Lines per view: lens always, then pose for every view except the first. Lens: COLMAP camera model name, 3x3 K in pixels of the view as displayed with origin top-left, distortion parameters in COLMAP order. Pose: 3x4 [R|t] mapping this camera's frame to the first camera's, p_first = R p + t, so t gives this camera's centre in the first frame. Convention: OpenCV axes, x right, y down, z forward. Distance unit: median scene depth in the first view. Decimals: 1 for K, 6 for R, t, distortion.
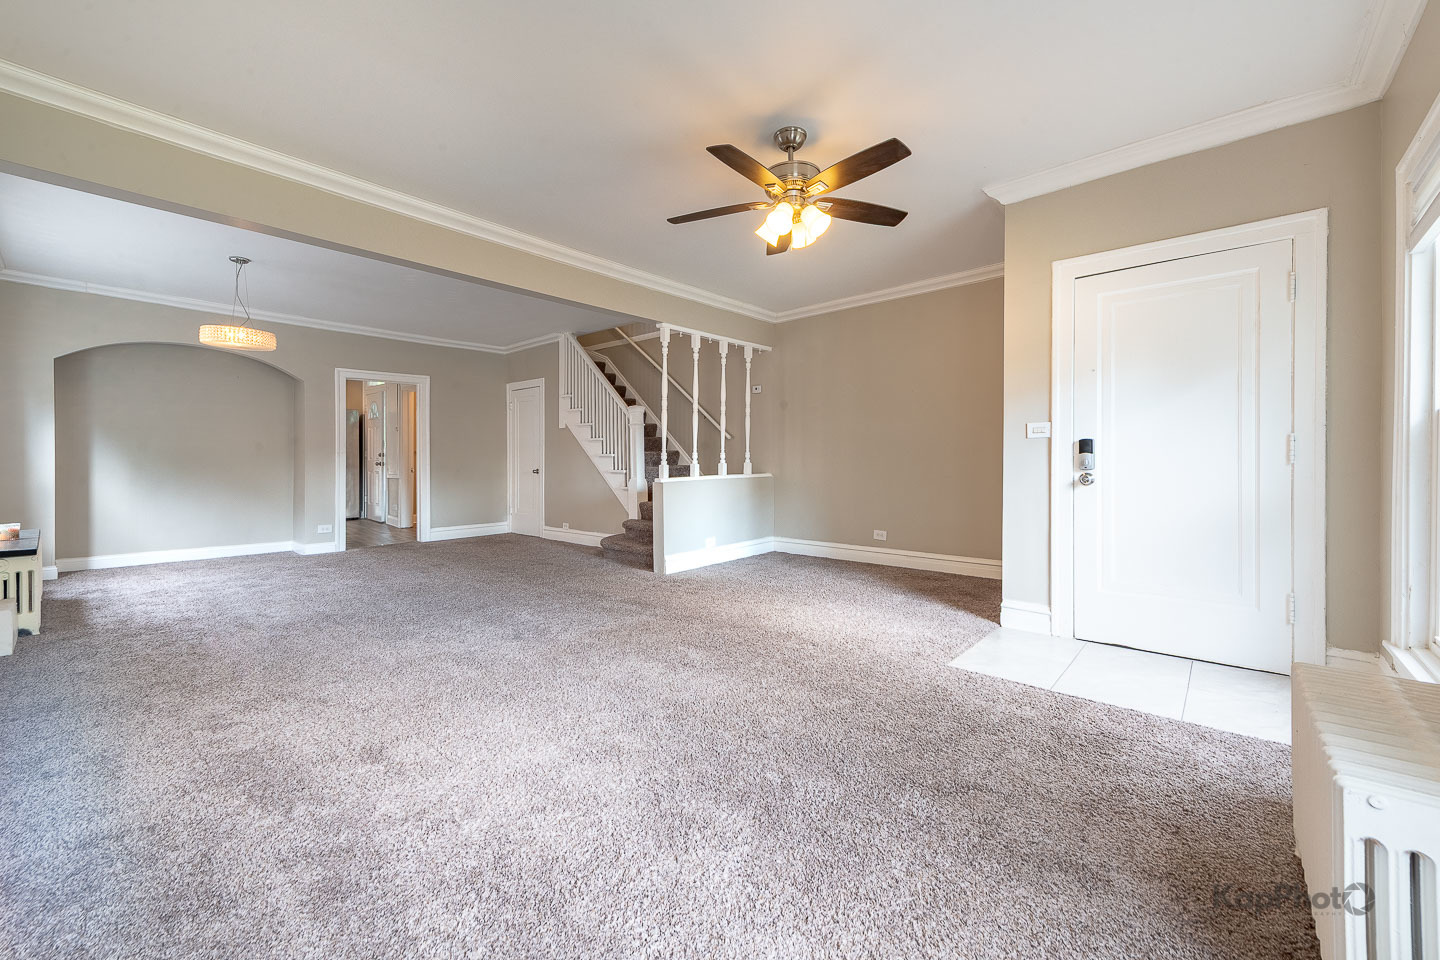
lens RADIAL K [[593.2, 0, 732.4], [0, 593.2, 462.7], [0, 0, 1]] dist [0.011242, -0.003287]
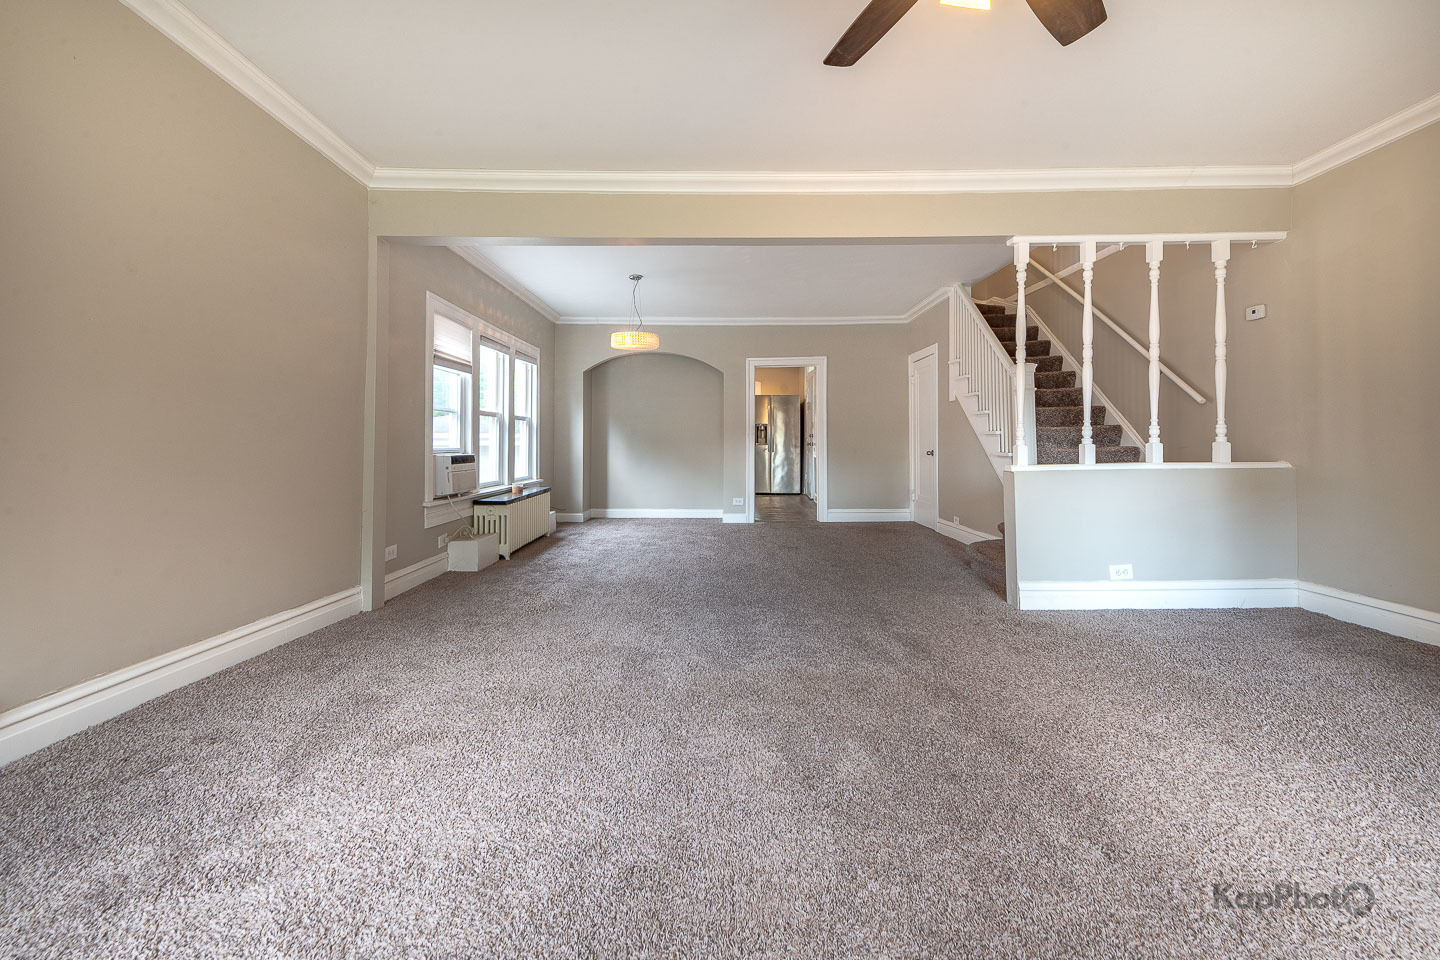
lens RADIAL K [[593.2, 0, 698.7], [0, 593.2, 432.9], [0, 0, 1]] dist [0.011242, -0.003287]
pose [[0.640937, -0.013388, -0.767477, 0.138940], [-0.000744, 0.999837, -0.018063, 0.001412], [0.767594, 0.012148, 0.640822, 0.231984]]
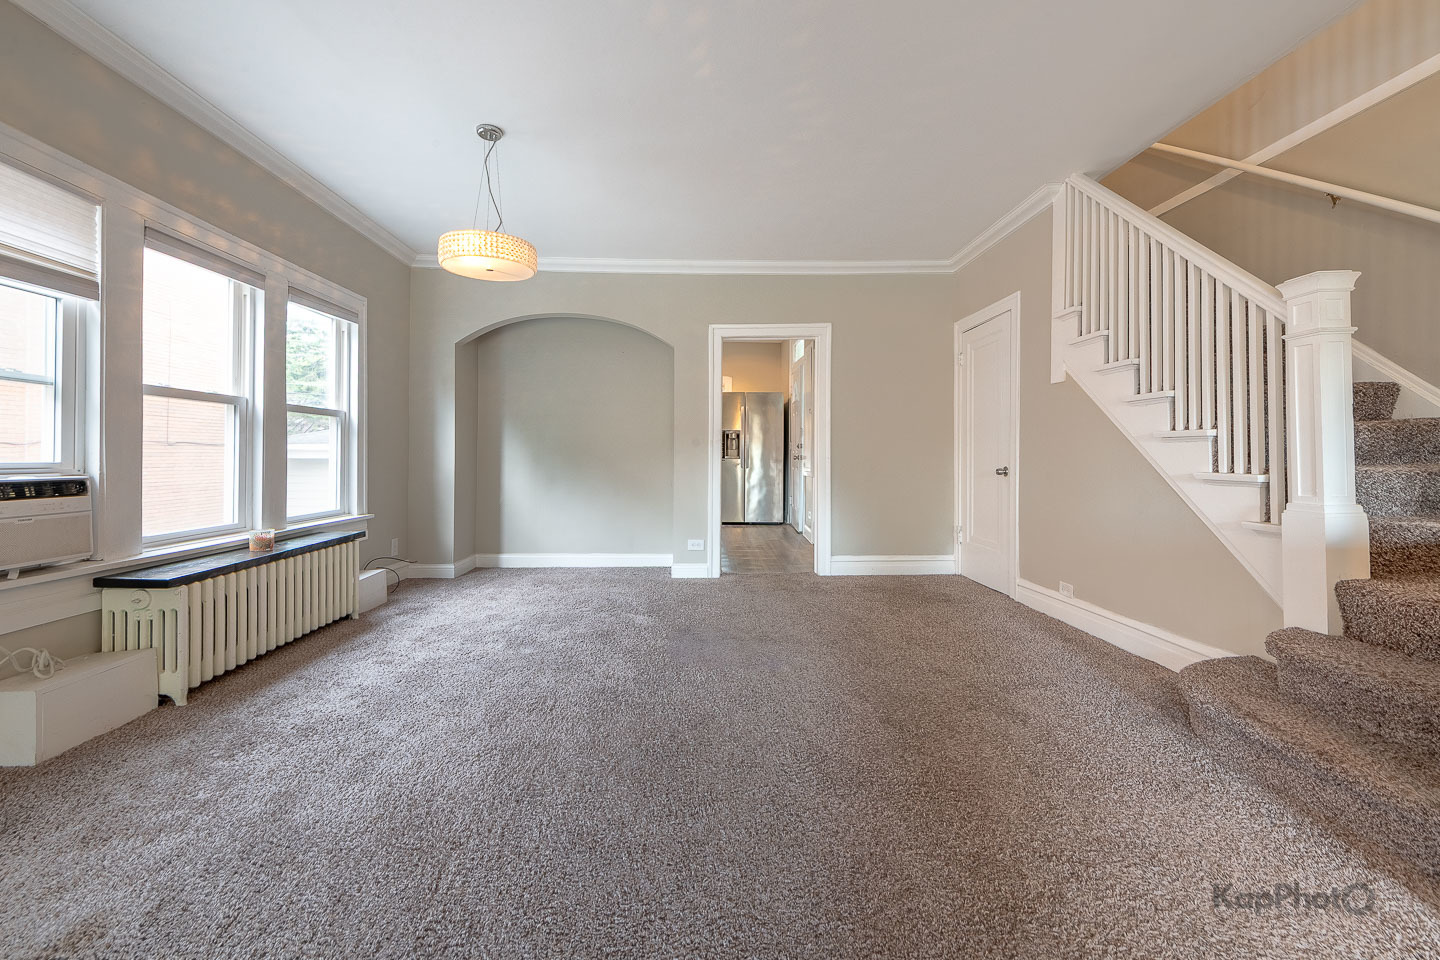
lens RADIAL K [[593.2, 0, 698.9], [0, 593.2, 459.9], [0, 0, 1]] dist [0.011242, -0.003287]
pose [[0.677255, 0.004070, -0.735738, -0.149246], [-0.002479, 0.999992, 0.003250, 0.003744], [0.735745, -0.000378, 0.677259, 0.531912]]
